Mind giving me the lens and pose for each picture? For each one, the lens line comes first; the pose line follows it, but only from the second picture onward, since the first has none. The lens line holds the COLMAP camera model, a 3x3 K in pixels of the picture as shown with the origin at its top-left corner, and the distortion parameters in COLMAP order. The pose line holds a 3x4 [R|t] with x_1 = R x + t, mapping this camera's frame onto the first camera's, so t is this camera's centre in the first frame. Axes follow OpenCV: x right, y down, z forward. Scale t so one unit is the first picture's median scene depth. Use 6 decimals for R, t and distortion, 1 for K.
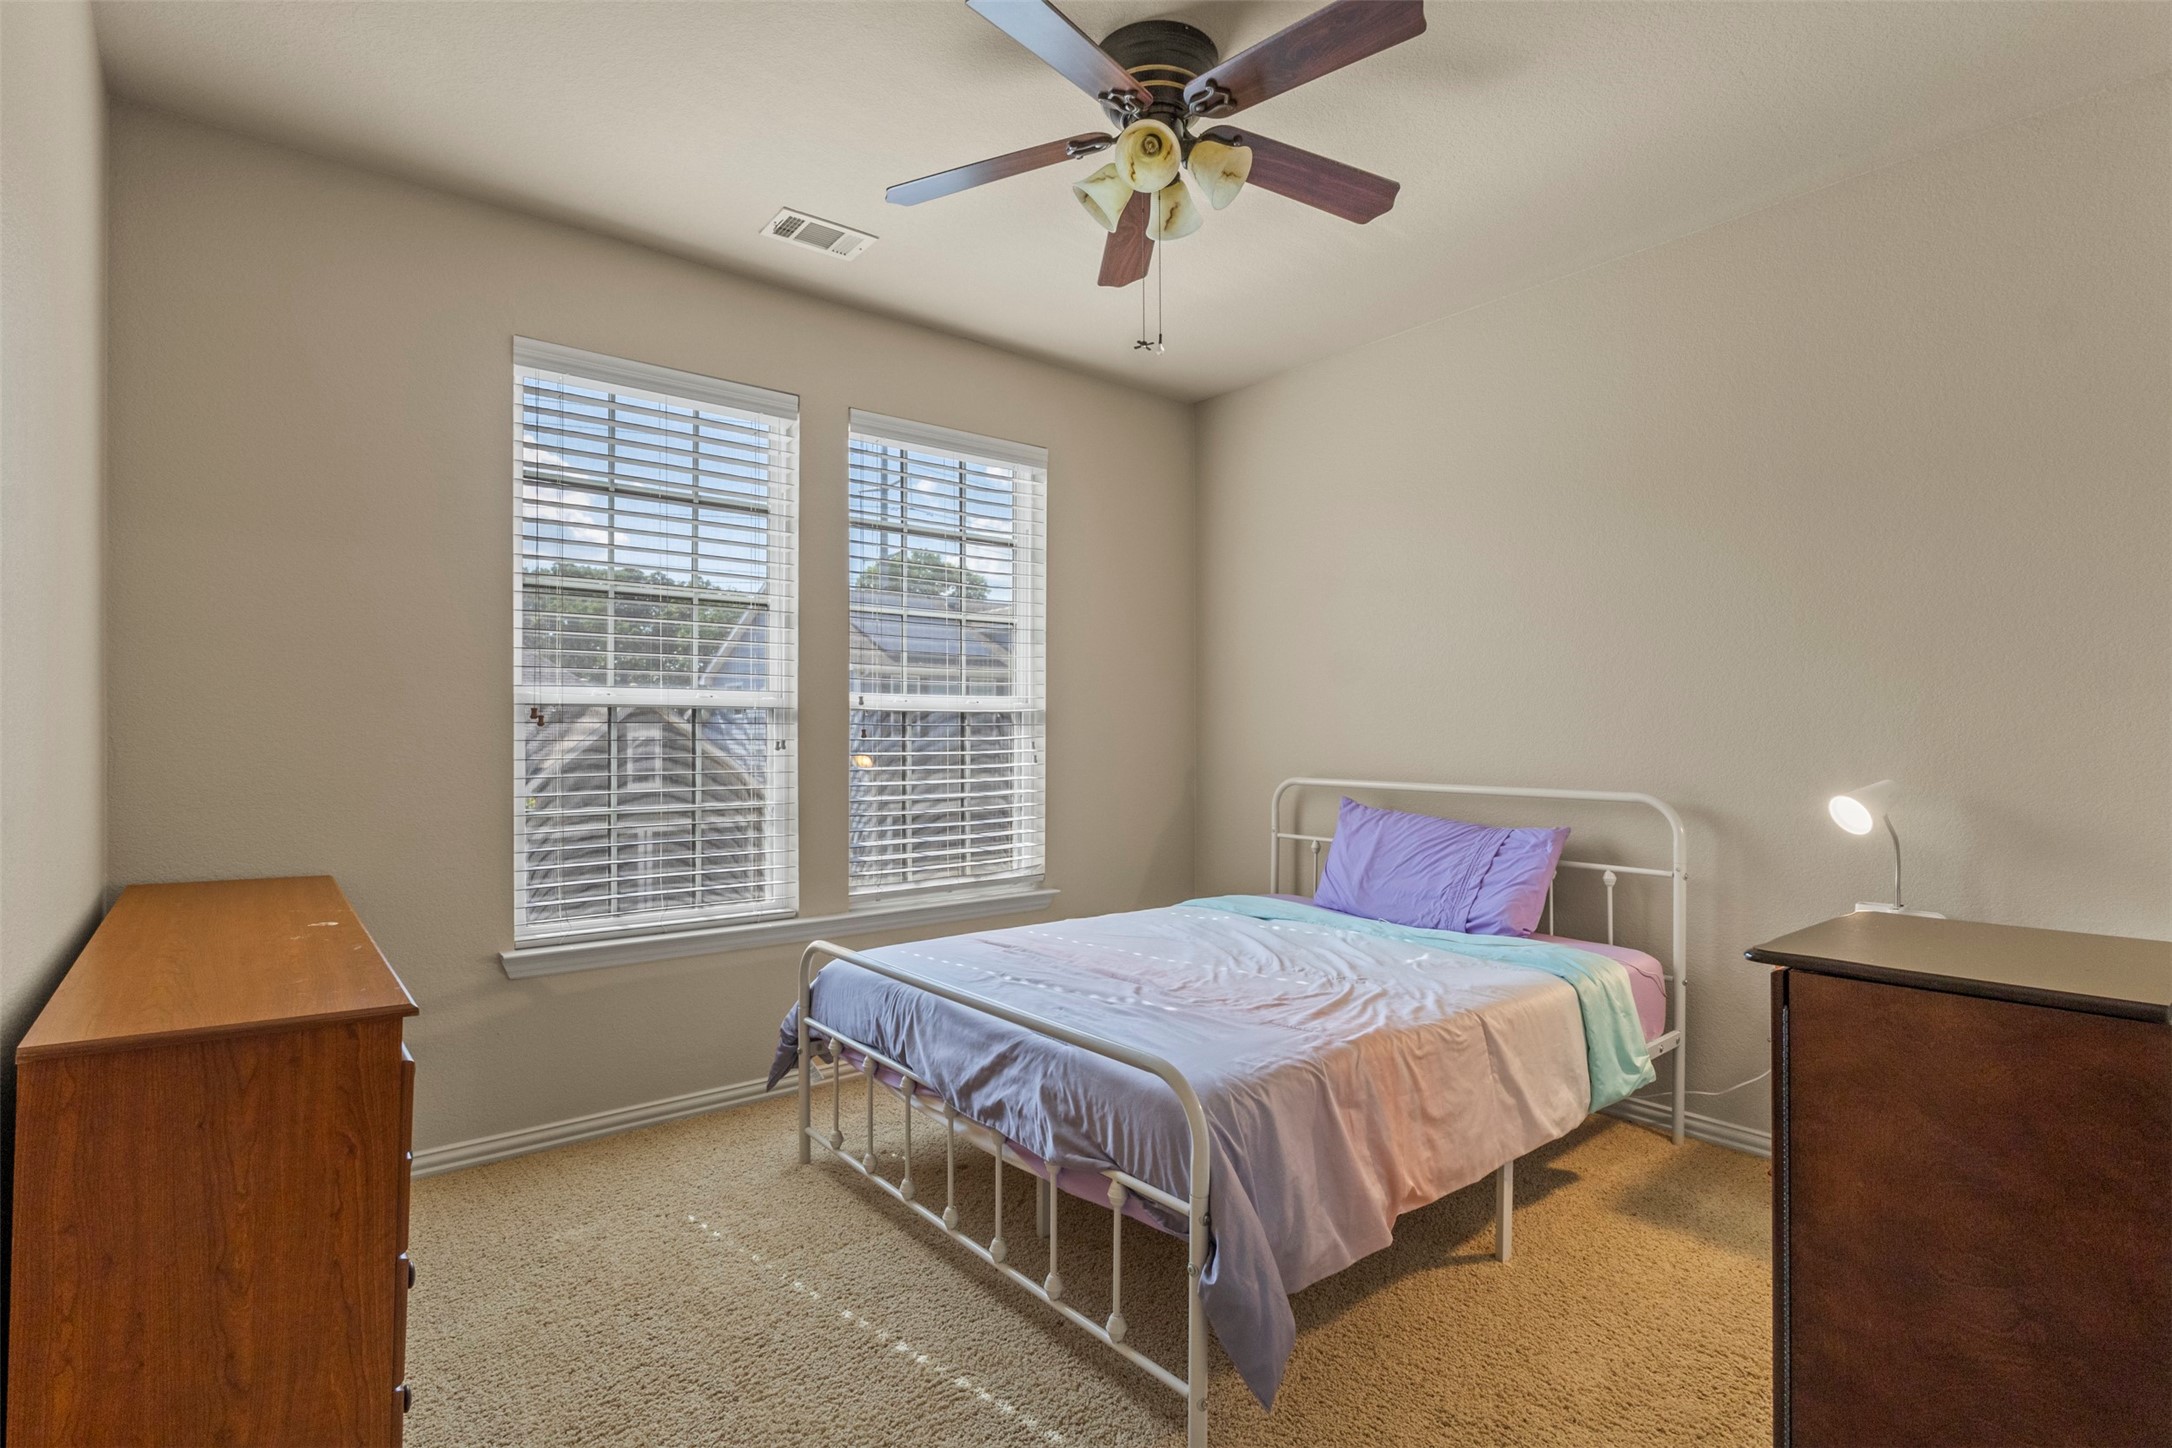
lens RADIAL K [[1035.0, 0, 1071.8], [0, 1035.0, 725.9], [0, 0, 1]] dist [-0.008797, 0.001771]
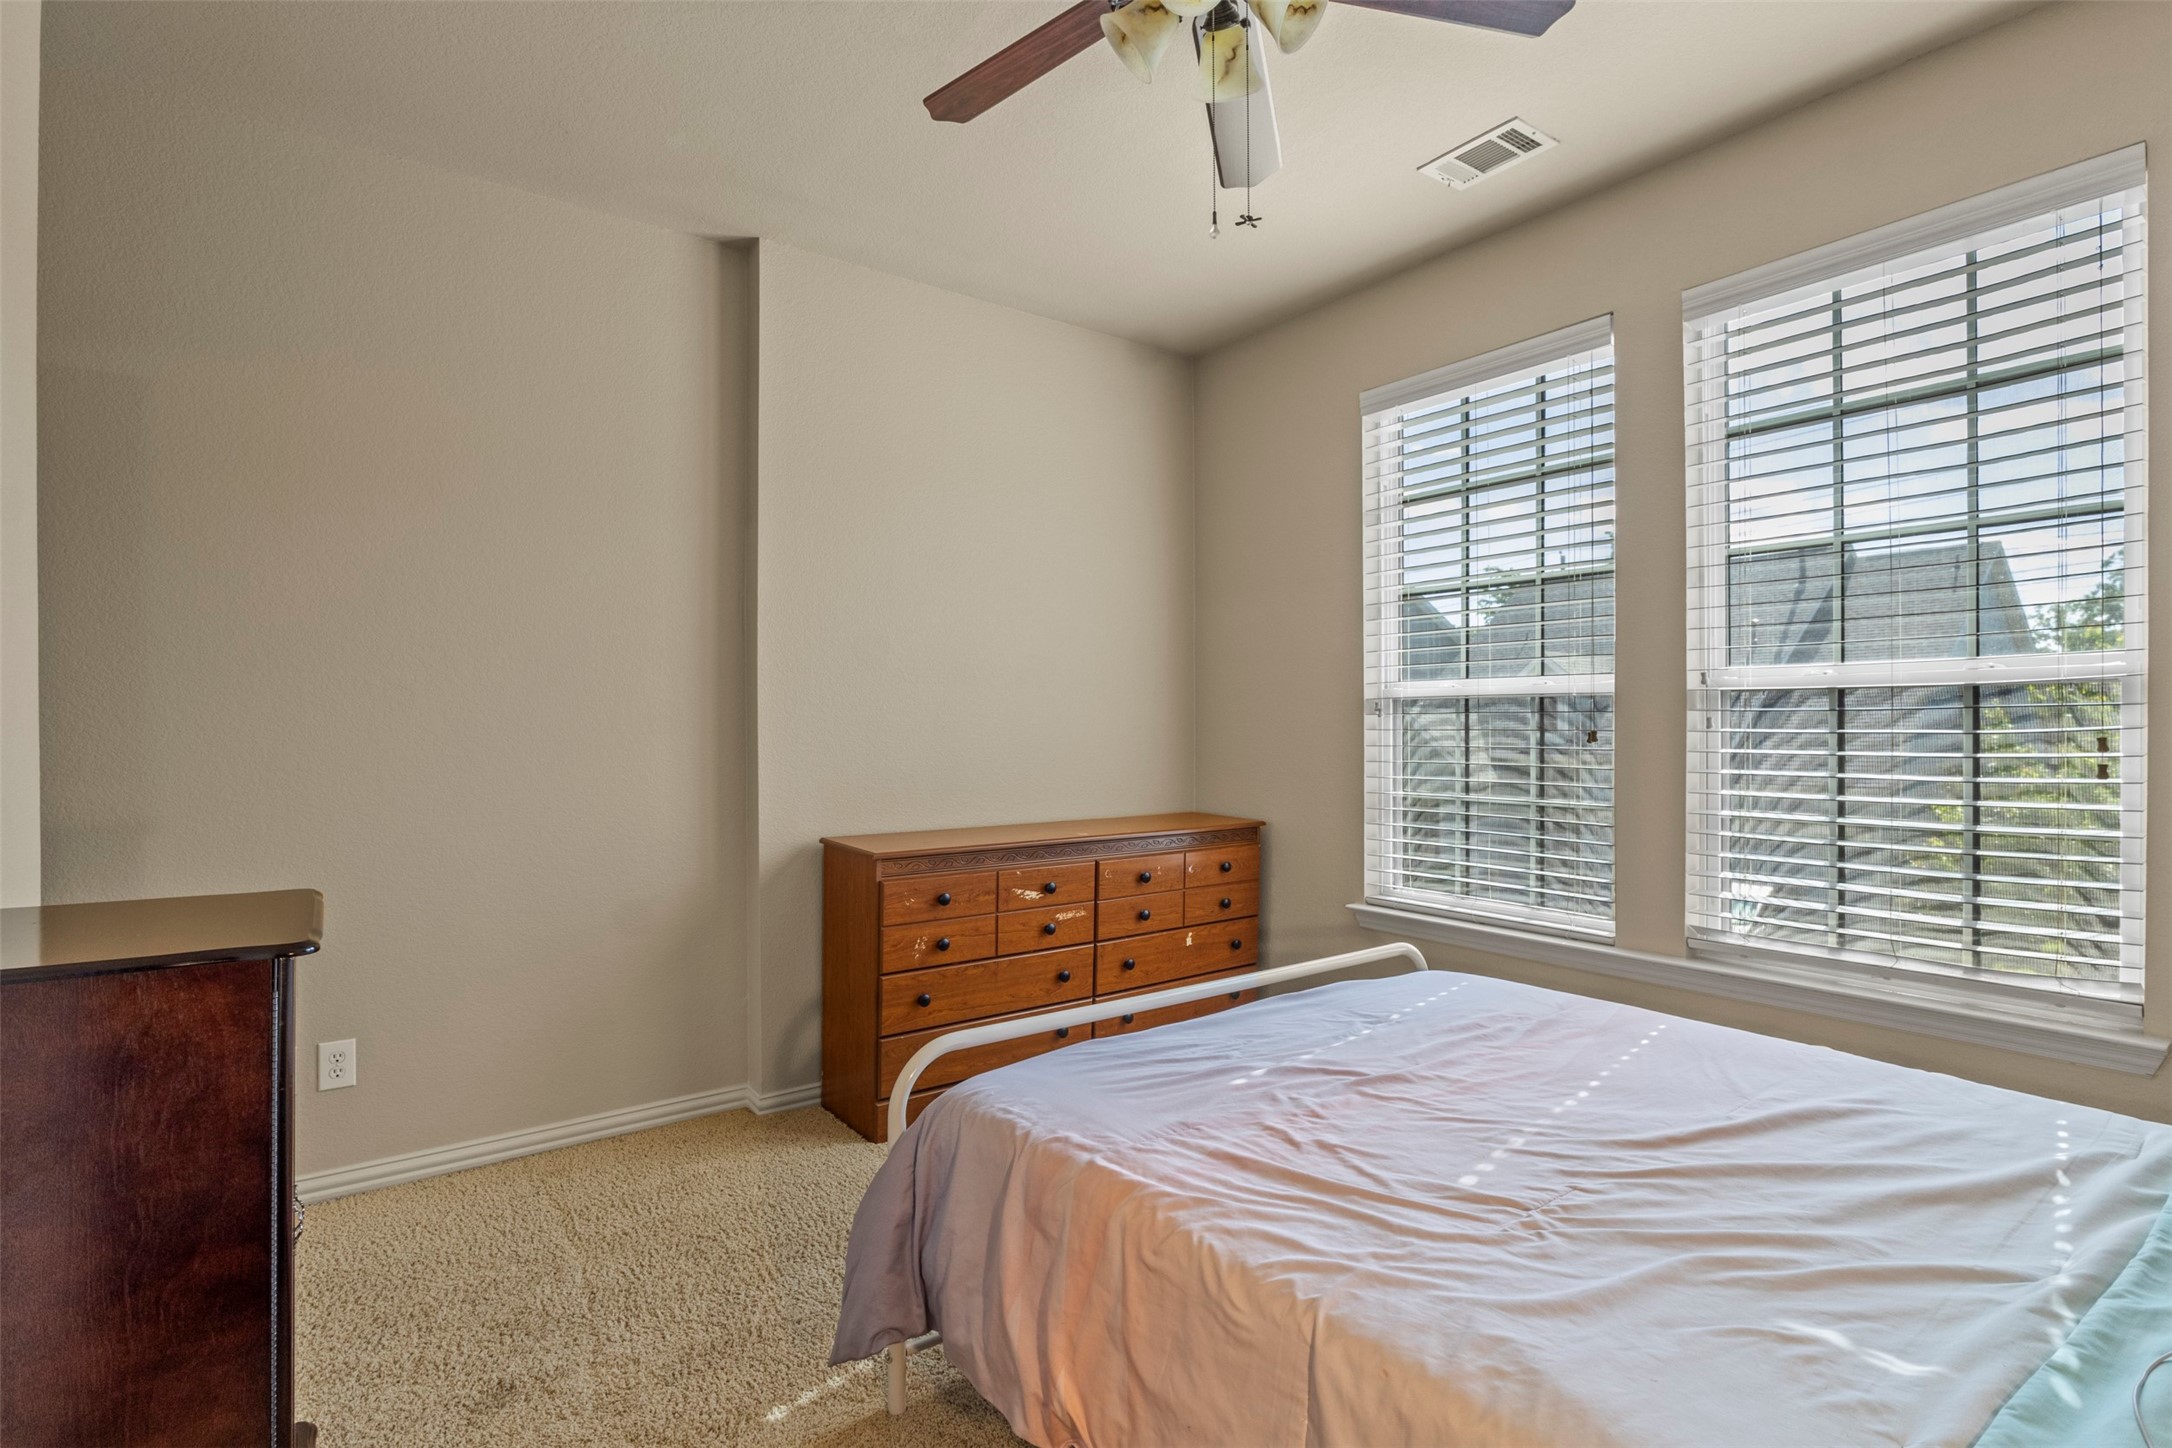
lens RADIAL K [[1035.0, 0, 1071.5], [0, 1035.0, 726.0], [0, 0, 1]] dist [-0.008797, 0.001771]
pose [[-0.046833, -0.002181, -0.998900, 0.753241], [0.005934, 0.999979, -0.002461, 0.012768], [0.998885, -0.006043, -0.046819, 0.801894]]
